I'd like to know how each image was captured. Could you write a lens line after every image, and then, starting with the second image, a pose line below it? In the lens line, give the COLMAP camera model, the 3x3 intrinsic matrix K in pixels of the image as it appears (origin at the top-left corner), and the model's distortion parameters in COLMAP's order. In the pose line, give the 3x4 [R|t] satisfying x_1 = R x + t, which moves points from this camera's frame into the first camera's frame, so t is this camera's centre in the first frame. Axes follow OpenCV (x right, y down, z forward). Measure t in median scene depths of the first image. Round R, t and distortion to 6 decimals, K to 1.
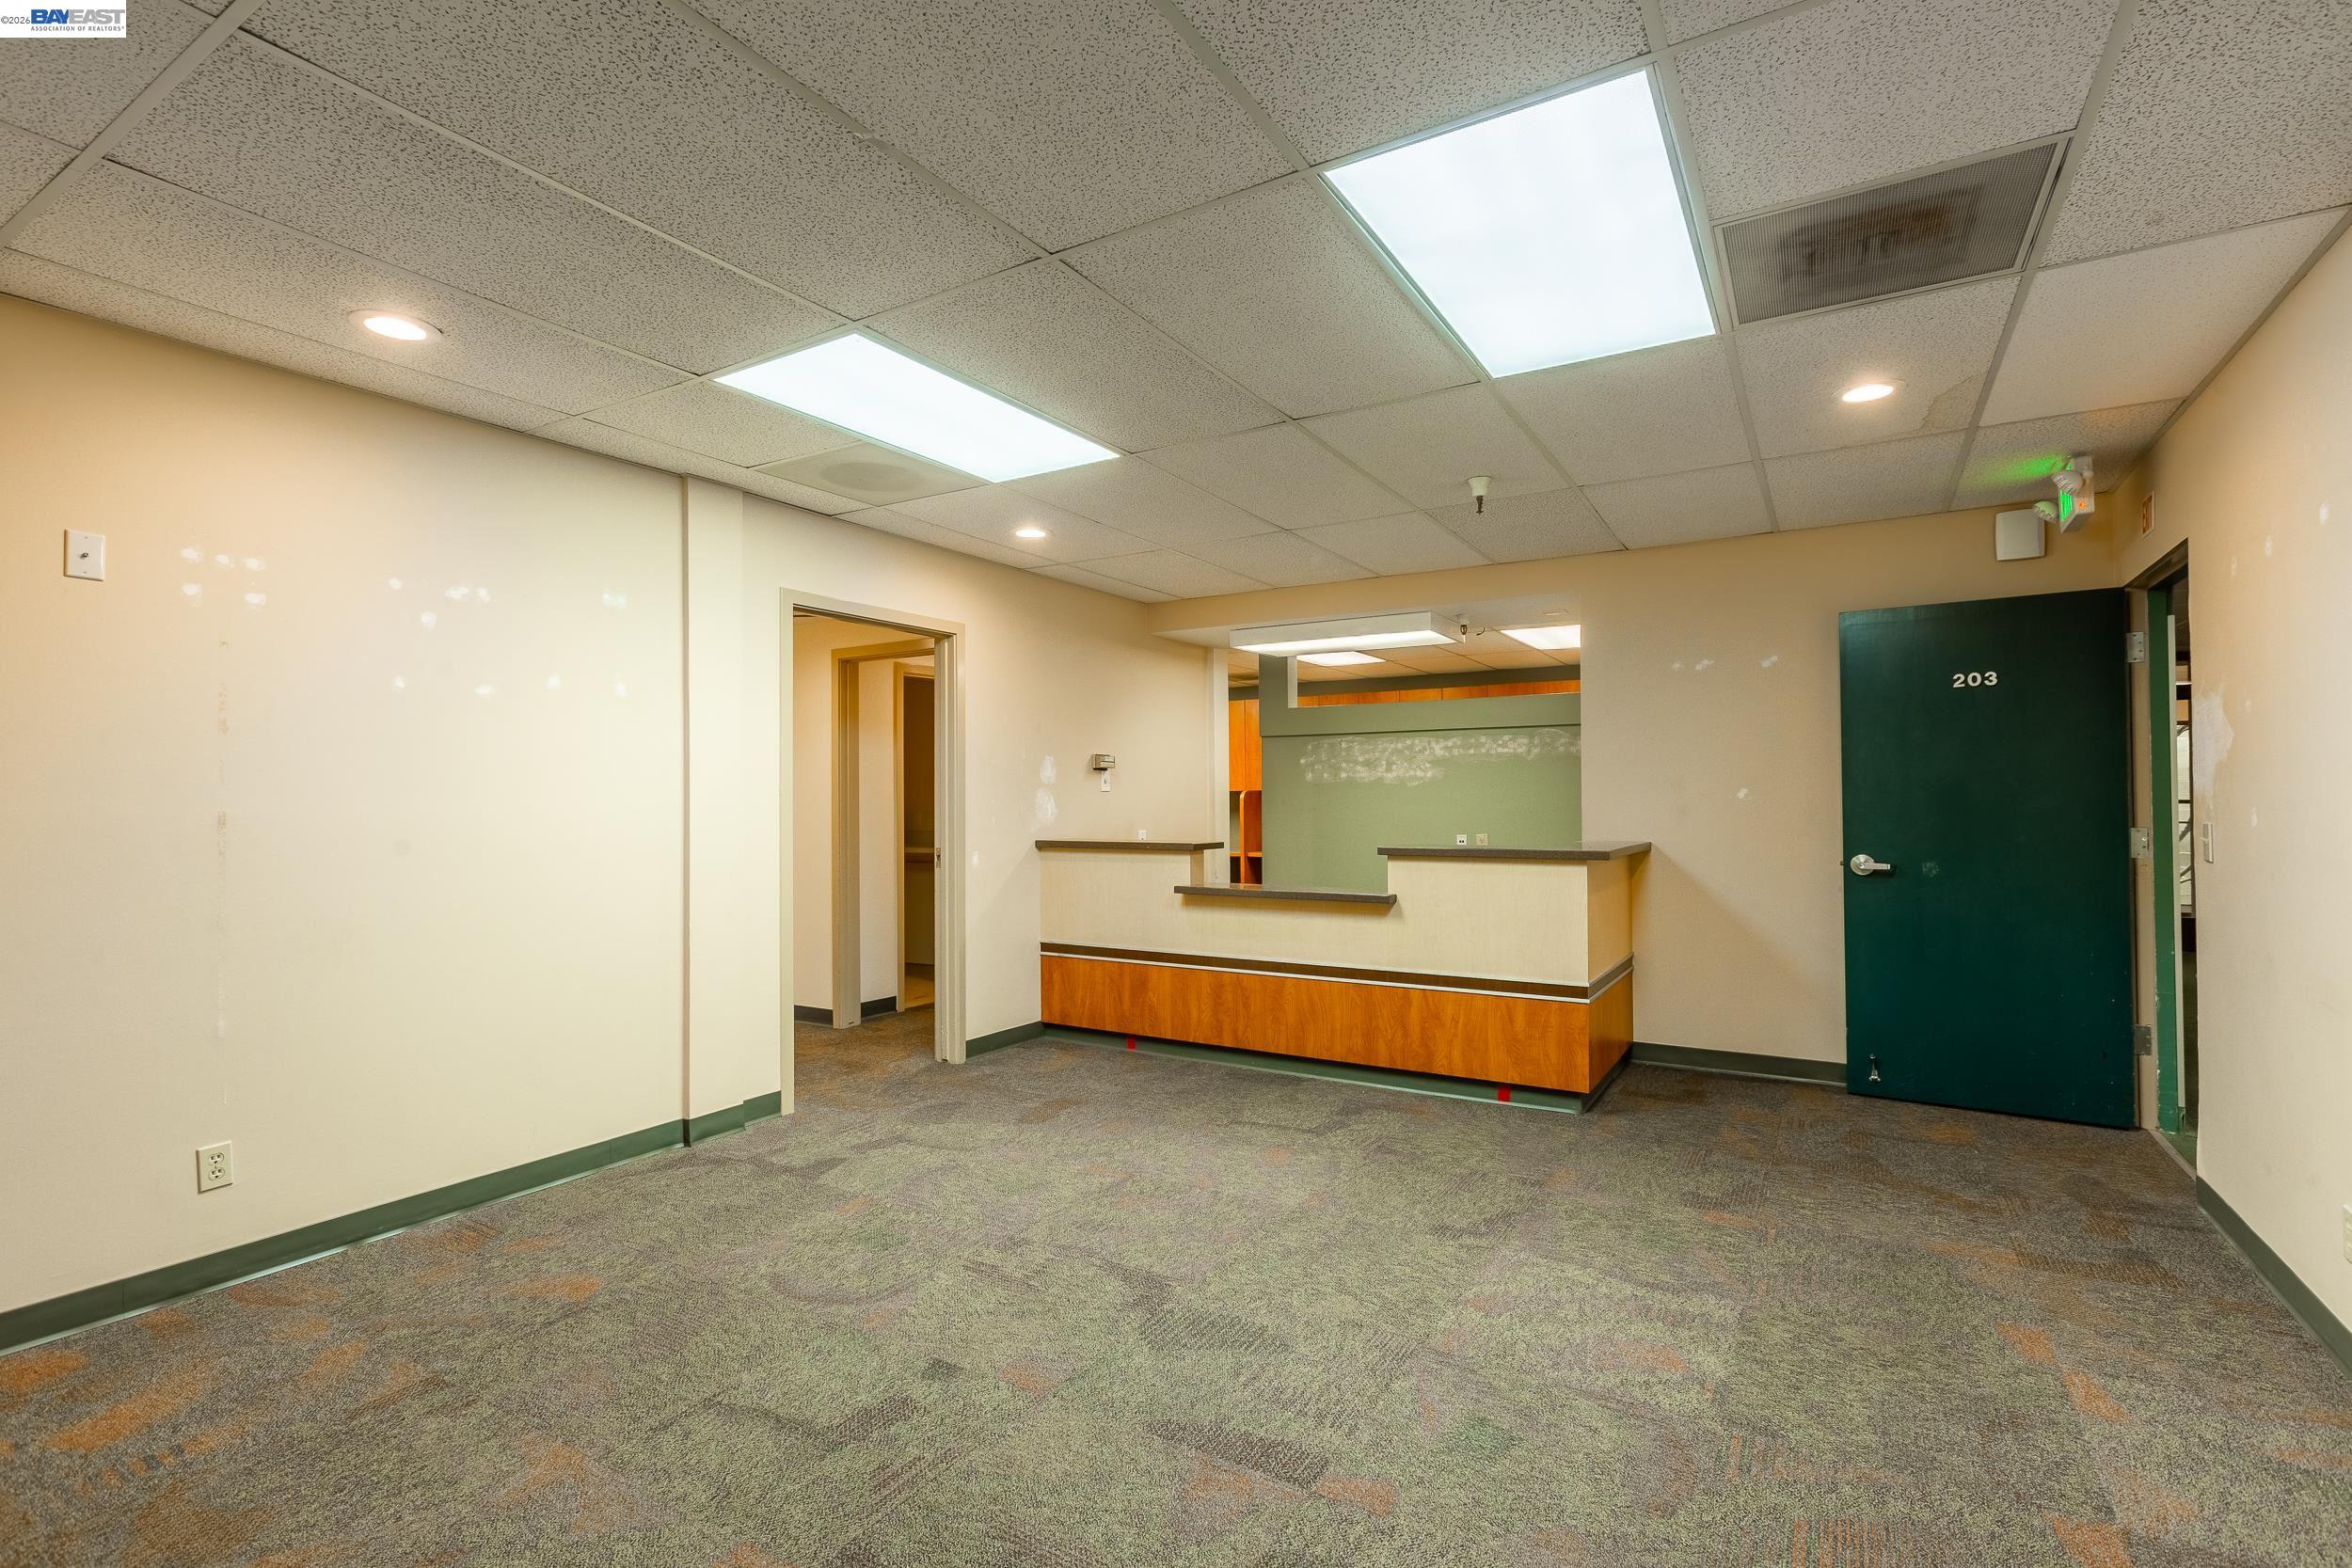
lens RADIAL K [[1075.4, 0, 1175.8], [0, 1075.4, 781.9], [0, 0, 1]] dist [-0.000854, 0.002136]
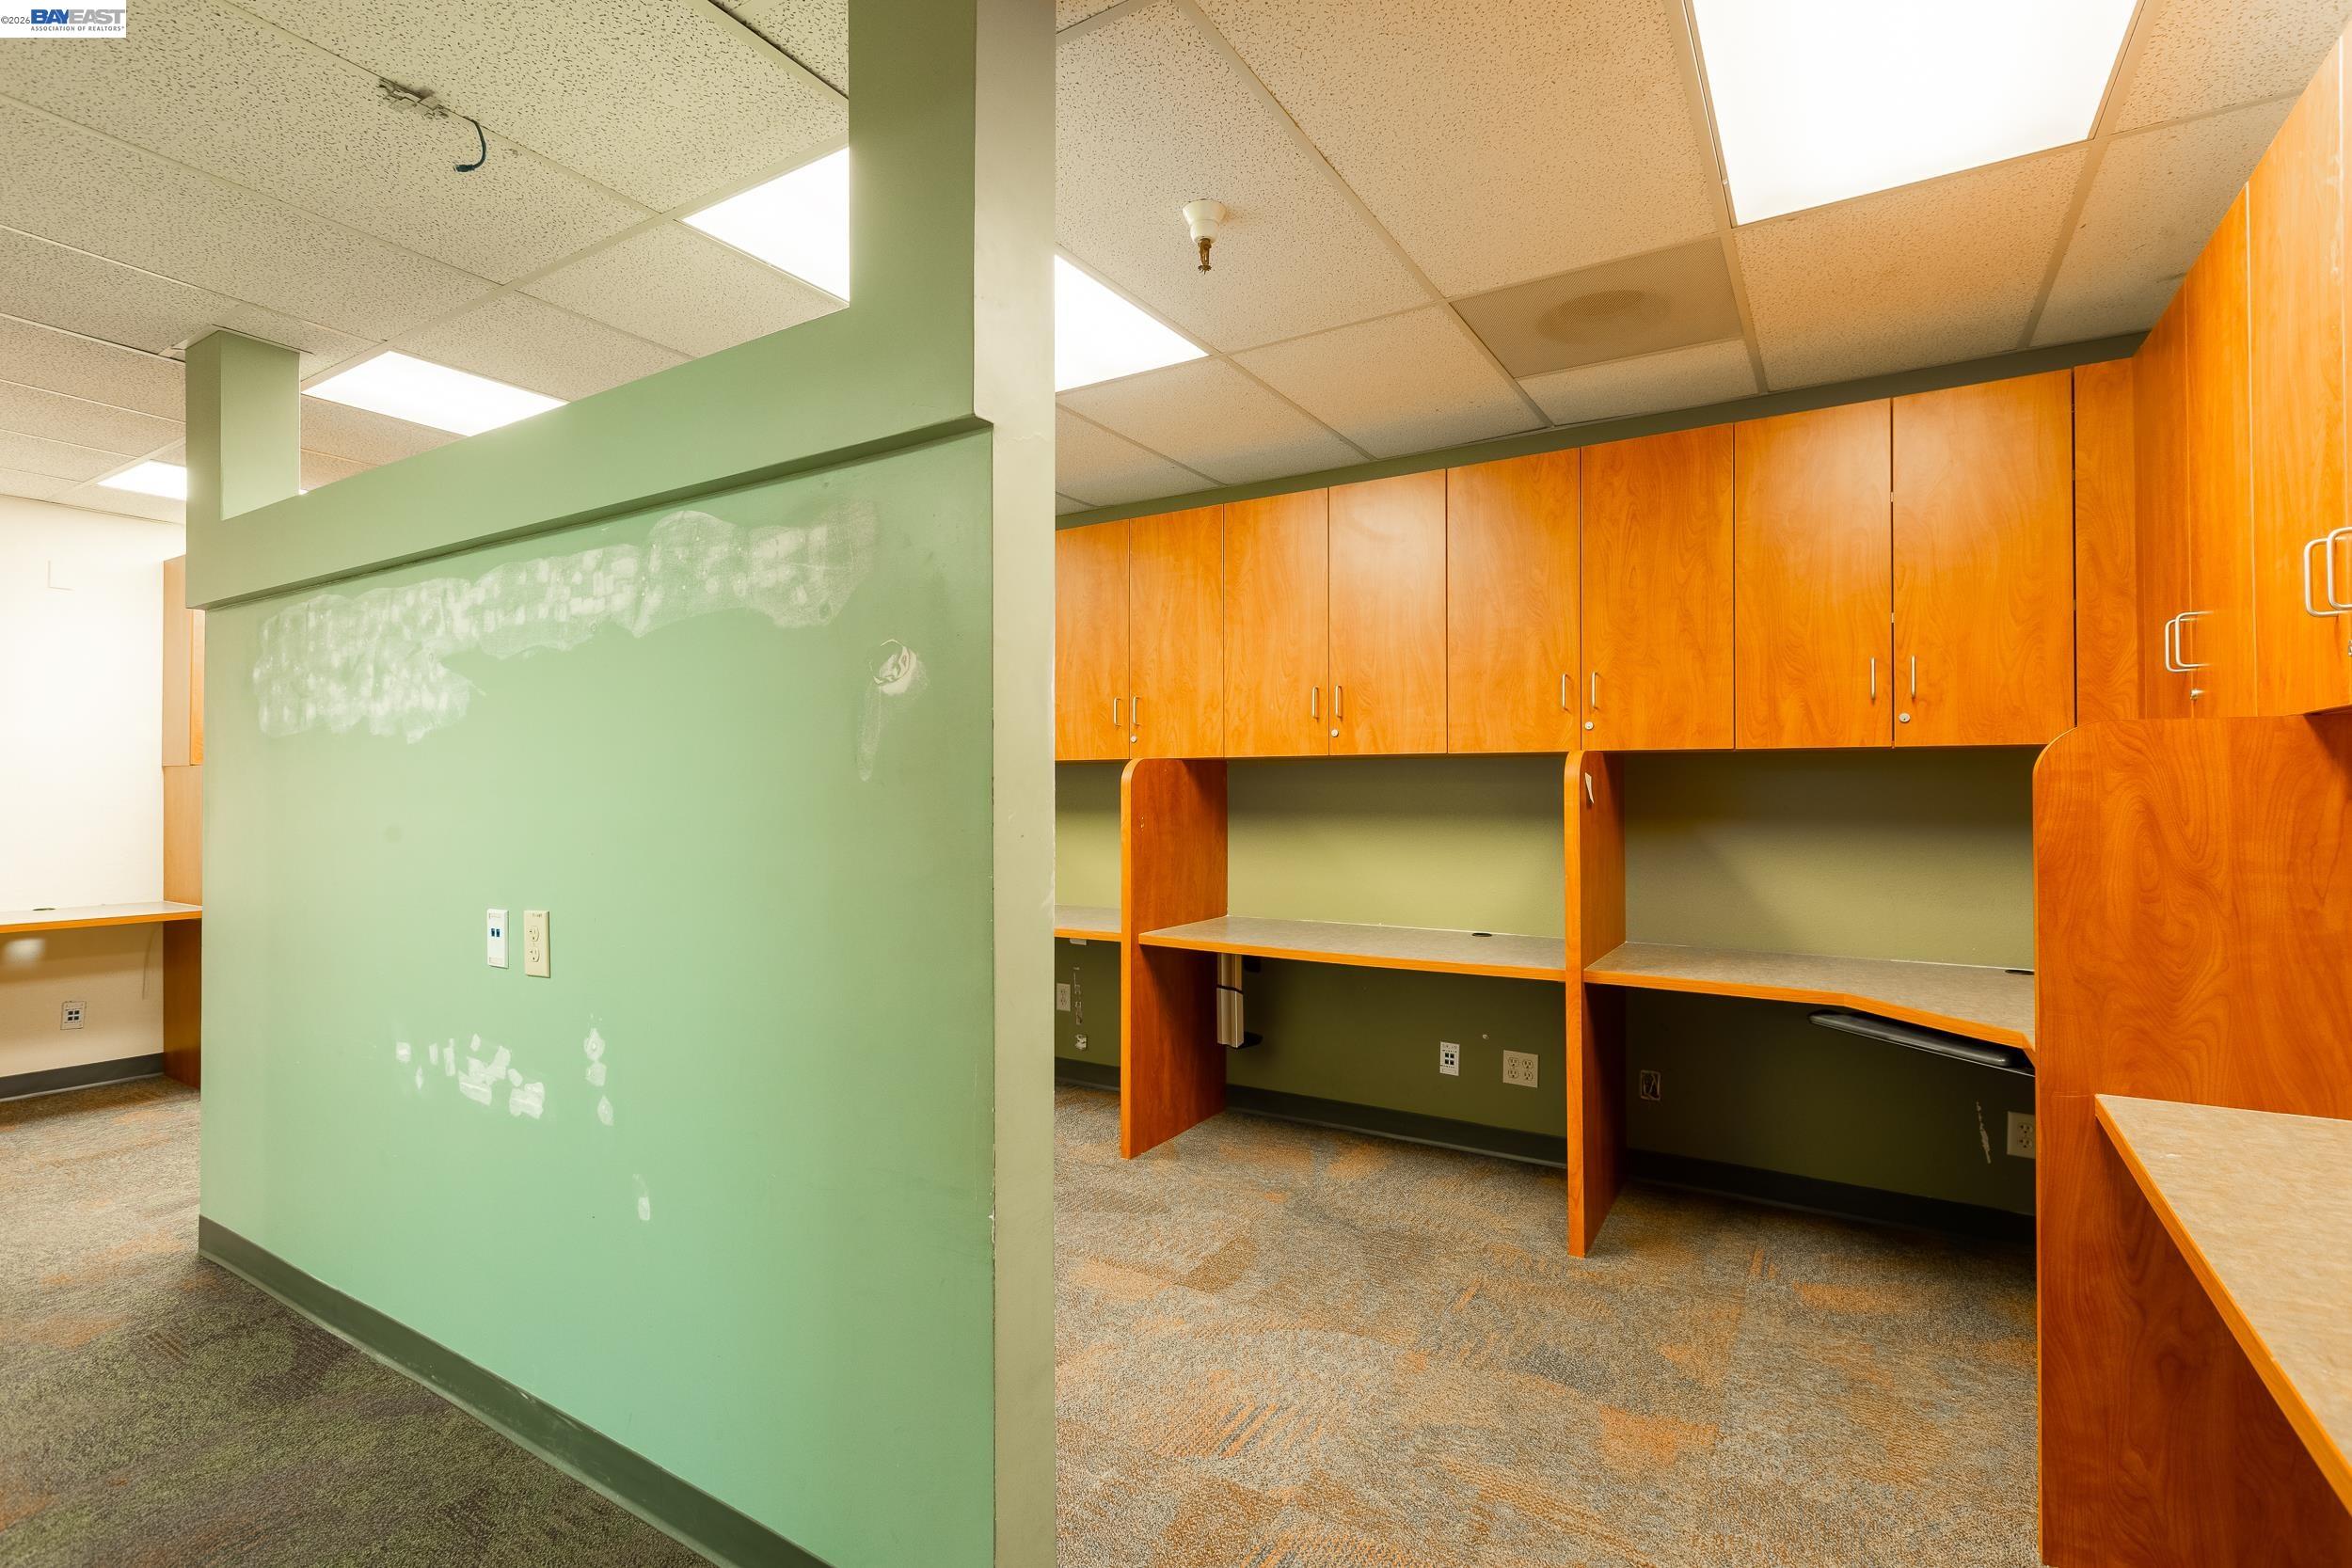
lens RADIAL K [[1075.4, 0, 1169.8], [0, 1075.4, 776.7], [0, 0, 1]] dist [-0.000854, 0.002136]
pose [[0.999657, 0.007294, -0.025158, 0.750926], [-0.007341, 0.999971, -0.001789, 0.021575], [0.025144, 0.001973, 0.999682, 1.191824]]
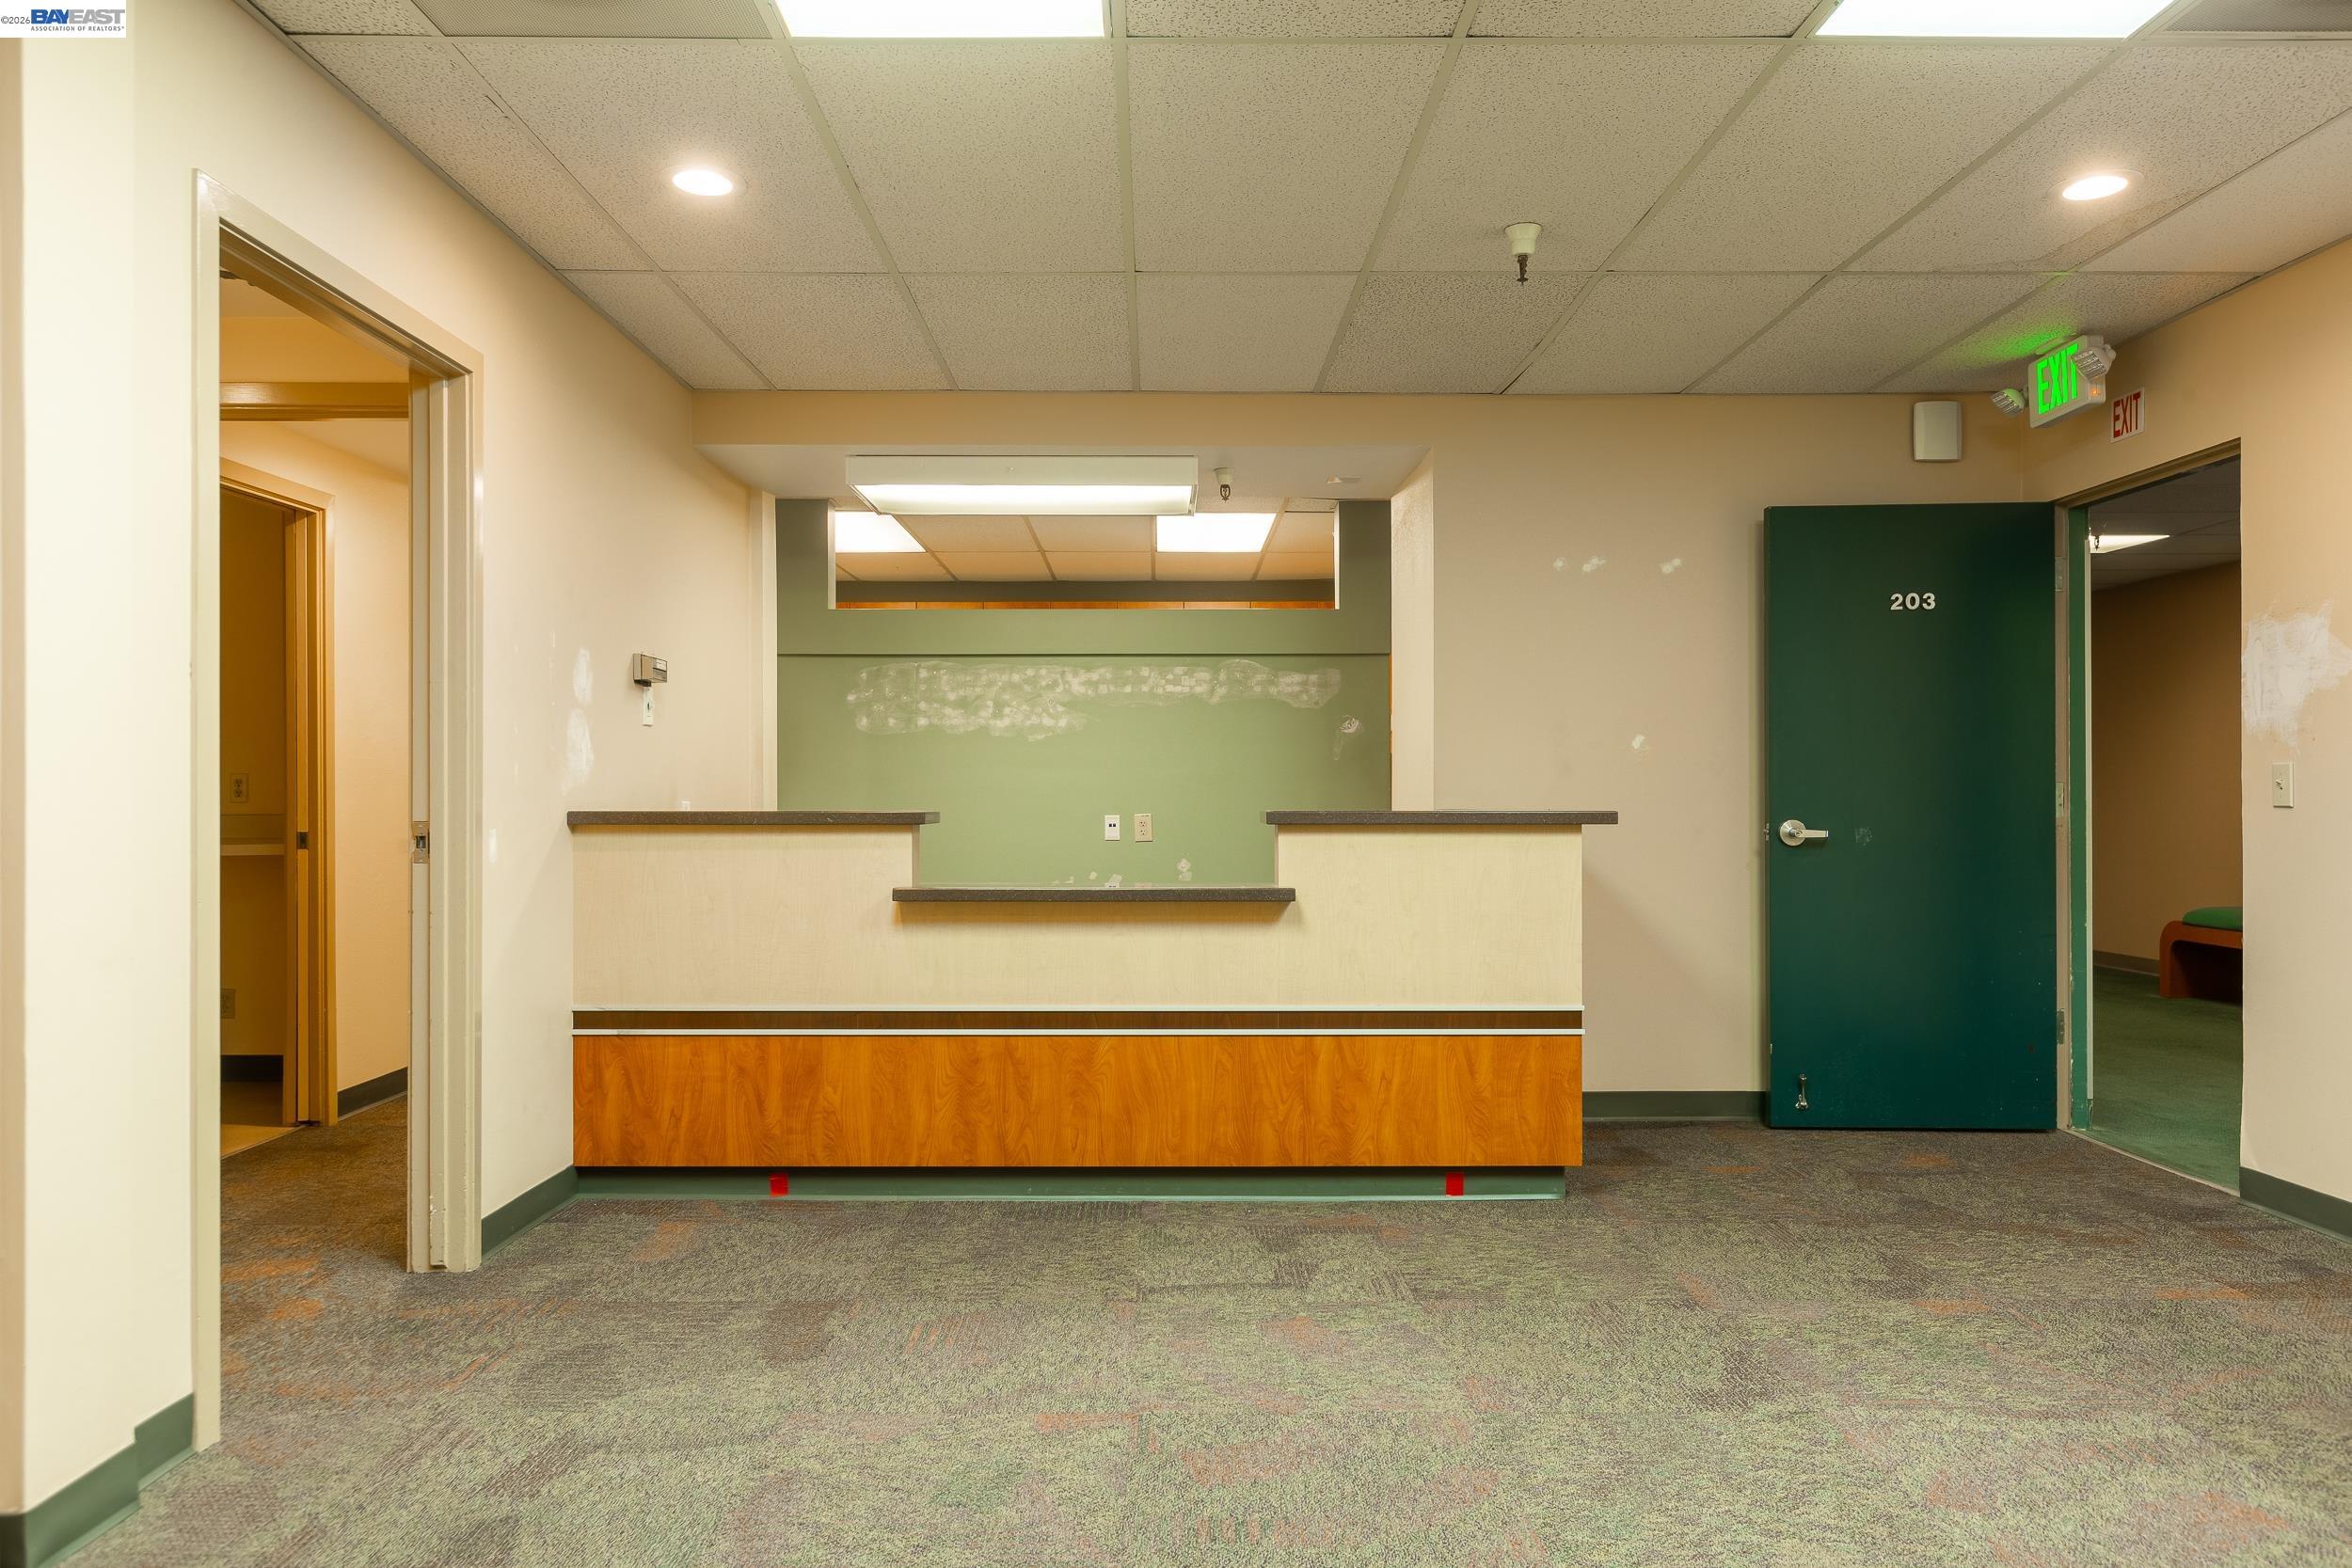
lens RADIAL K [[1554.4, 0, 1170.6], [0, 1554.4, 785.7], [0, 0, 1]] dist [0.006980, -0.009612]
pose [[0.852691, 0.008048, 0.522353, -0.335720], [-0.012192, 0.999916, 0.004497, 0.043906], [-0.522273, -0.010203, 0.852717, 0.277319]]
